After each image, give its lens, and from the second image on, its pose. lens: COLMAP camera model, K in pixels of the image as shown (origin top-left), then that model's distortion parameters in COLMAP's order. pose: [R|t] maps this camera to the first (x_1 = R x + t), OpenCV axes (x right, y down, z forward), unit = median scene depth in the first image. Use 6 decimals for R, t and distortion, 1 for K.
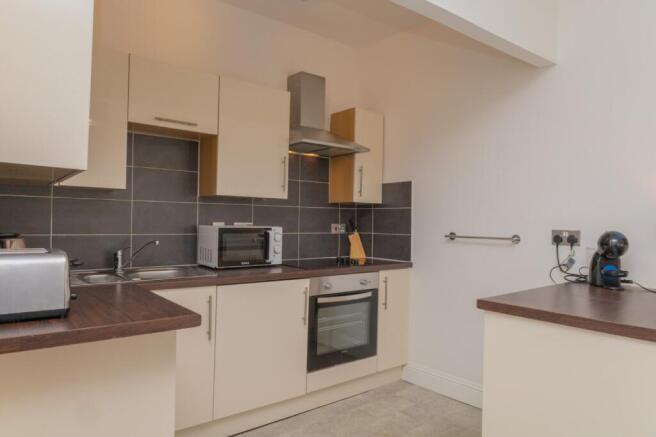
lens RADIAL K [[427.2, 0, 328.0], [0, 427.2, 218.5], [0, 0, 1]] dist [0.005908, 0.001448]
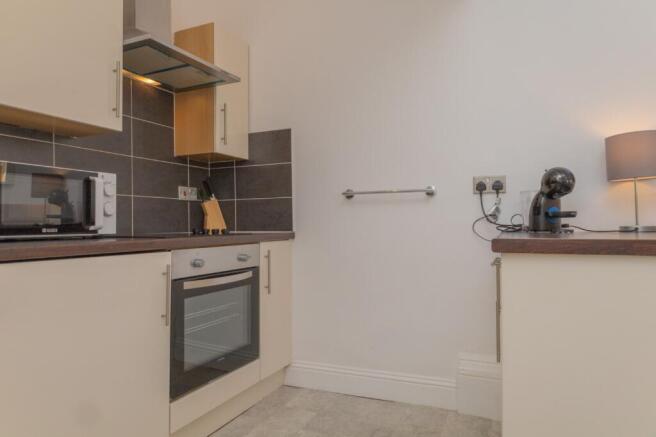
lens RADIAL K [[427.2, 0, 328.0], [0, 427.2, 218.5], [0, 0, 1]] dist [0.005908, 0.001448]
pose [[0.893570, -0.017309, 0.448589, -0.105965], [0.021028, 0.999773, -0.003309, 0.087938], [-0.448430, 0.012390, 0.893732, 0.294974]]
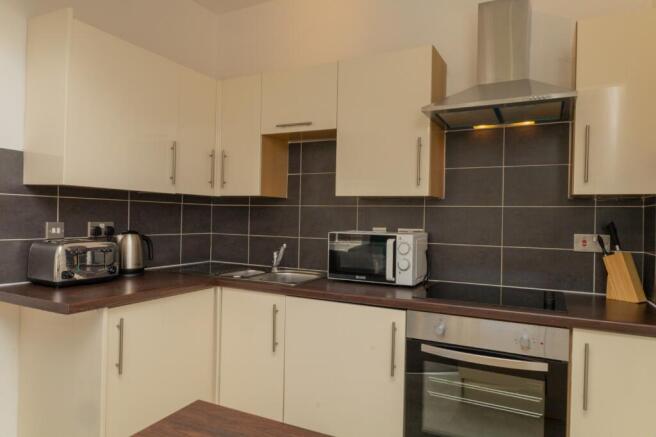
lens RADIAL K [[427.2, 0, 328.0], [0, 427.2, 218.5], [0, 0, 1]] dist [0.005908, 0.001448]
pose [[0.426763, -0.006270, -0.904342, 0.463367], [-0.009713, 0.999887, -0.011516, 0.001744], [0.904312, 0.013699, 0.426653, 0.529643]]
